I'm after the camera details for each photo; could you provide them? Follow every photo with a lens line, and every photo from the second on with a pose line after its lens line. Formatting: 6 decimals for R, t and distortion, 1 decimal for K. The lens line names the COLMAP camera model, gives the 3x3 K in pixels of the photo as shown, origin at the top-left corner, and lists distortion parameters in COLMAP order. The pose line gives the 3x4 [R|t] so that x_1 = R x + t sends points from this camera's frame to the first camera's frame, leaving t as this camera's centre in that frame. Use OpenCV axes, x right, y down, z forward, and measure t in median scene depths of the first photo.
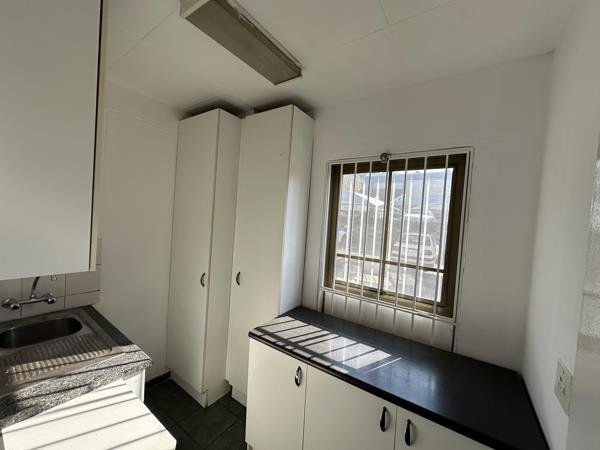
lens RADIAL K [[239.9, 0, 294.0], [0, 239.9, 226.2], [0, 0, 1]] dist [-0.002608, 0.000845]
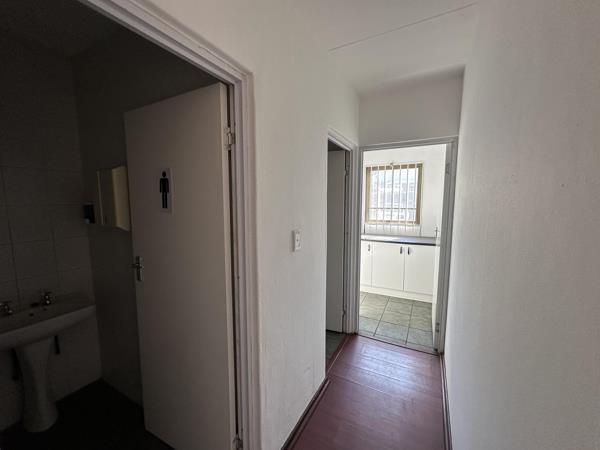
lens RADIAL K [[239.9, 0, 300.7], [0, 239.9, 224.5], [0, 0, 1]] dist [-0.002608, 0.000845]
pose [[0.989754, -0.078105, 0.119530, -0.867688], [0.068828, 0.994427, 0.079865, 0.060026], [-0.125102, -0.070820, 0.989613, -1.322853]]
